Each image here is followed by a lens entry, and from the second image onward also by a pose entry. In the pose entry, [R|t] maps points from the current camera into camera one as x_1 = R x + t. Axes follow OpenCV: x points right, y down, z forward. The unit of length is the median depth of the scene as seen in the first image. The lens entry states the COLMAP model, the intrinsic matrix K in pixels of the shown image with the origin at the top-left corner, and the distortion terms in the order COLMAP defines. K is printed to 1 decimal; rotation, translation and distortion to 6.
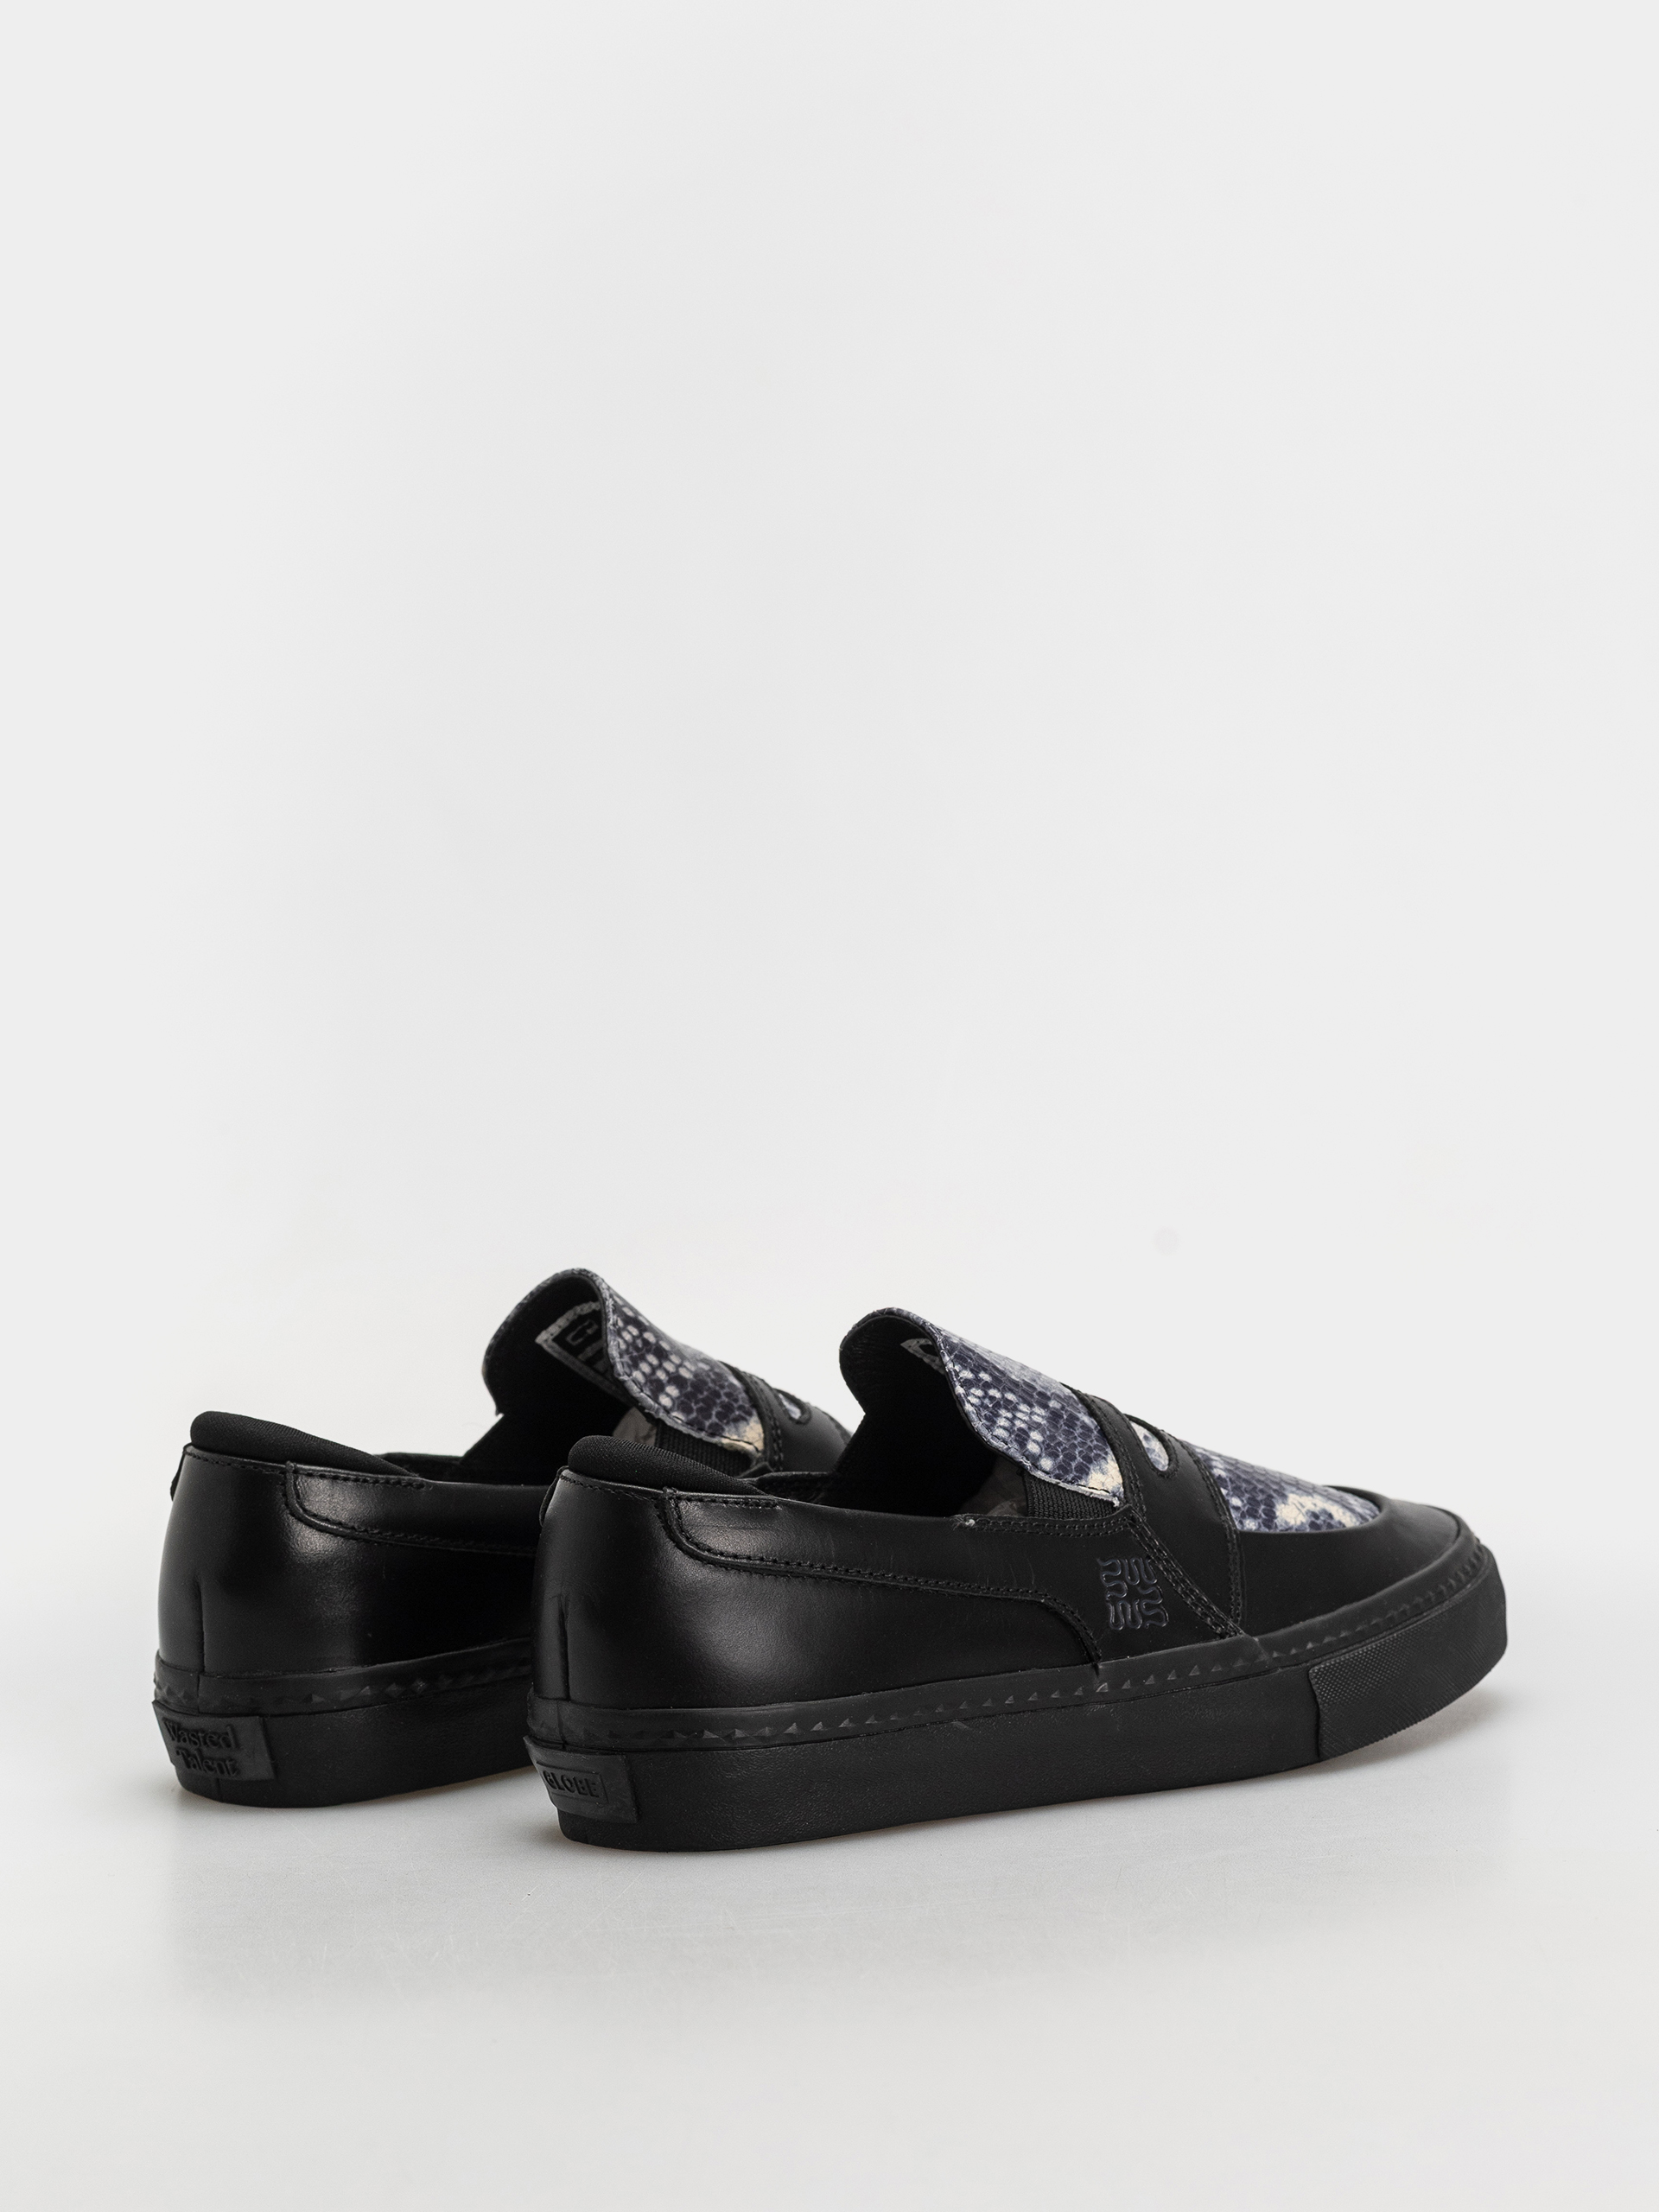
lens RADIAL K [[5235.5, 0, 830.0], [0, 5235.5, 1106.3], [0, 0, 1]] dist [0.050834, 0.000000]
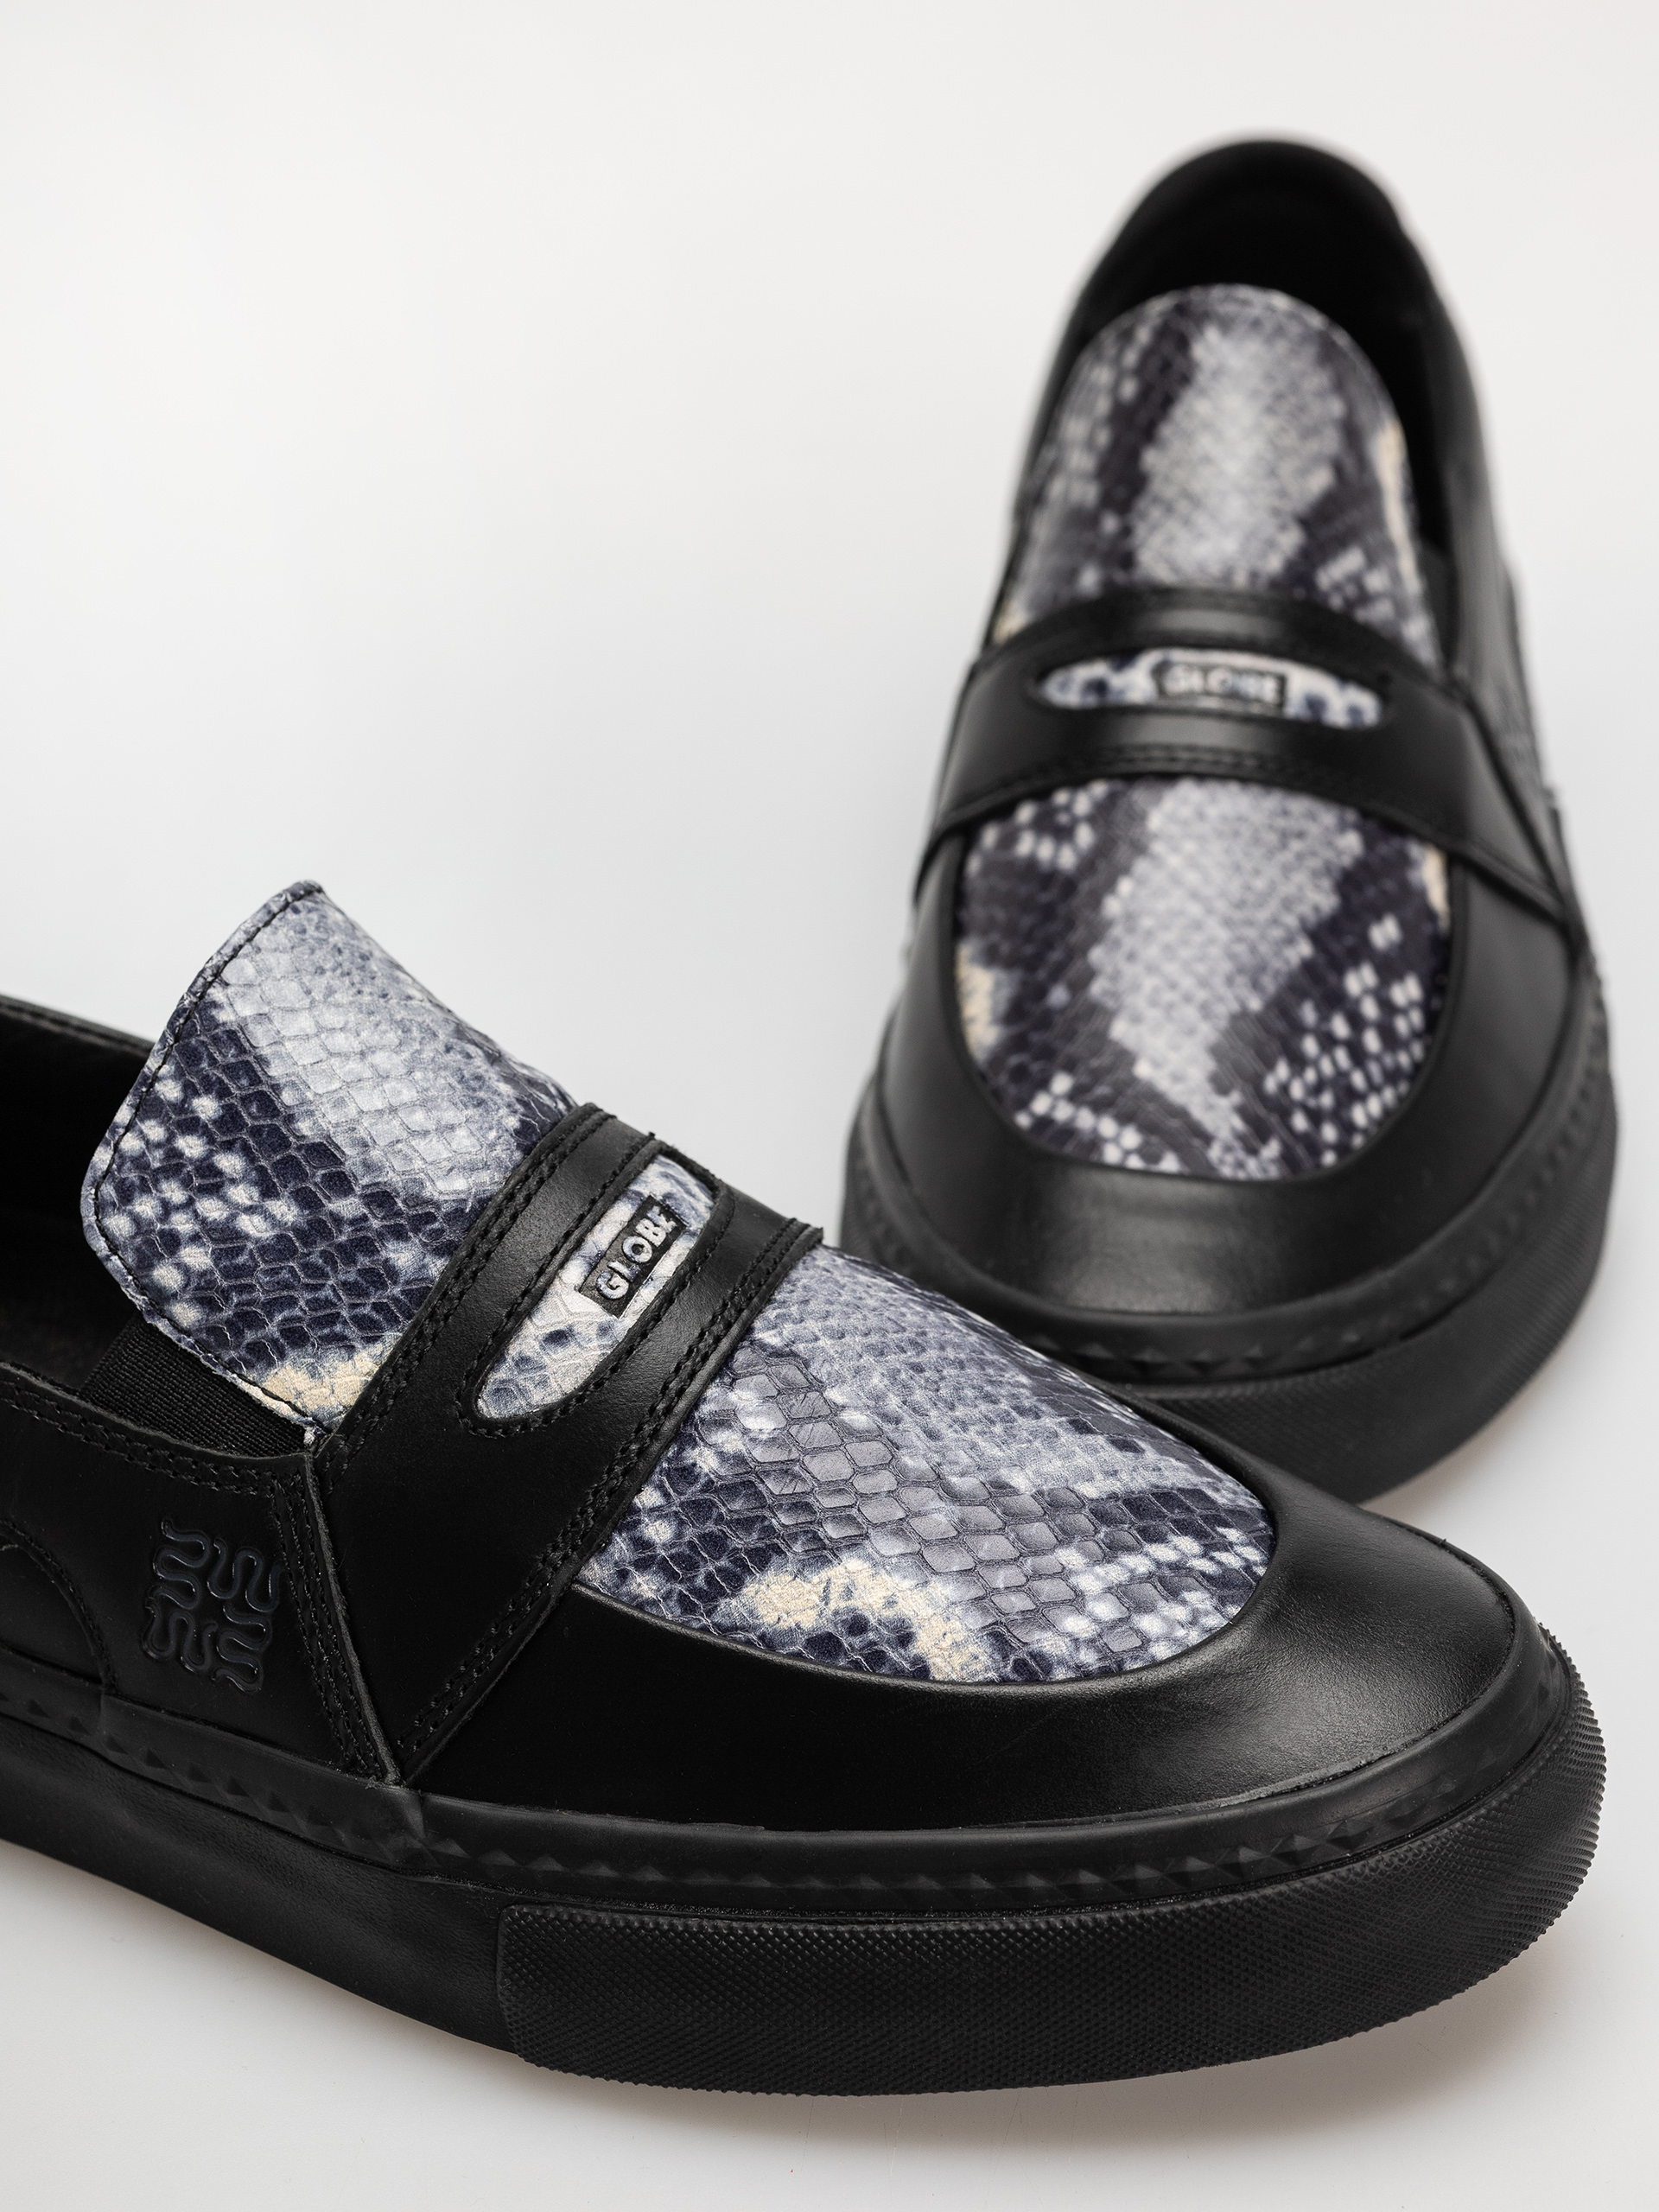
lens RADIAL K [[5235.5, 0, 828.8], [0, 5235.5, 1104.4], [0, 0, 1]] dist [0.050834, 0.000000]
pose [[0.503923, 0.474113, -0.721996, 0.437679], [-0.107021, 0.863718, 0.492482, -0.212377], [0.857093, -0.170904, 0.485987, 0.798902]]
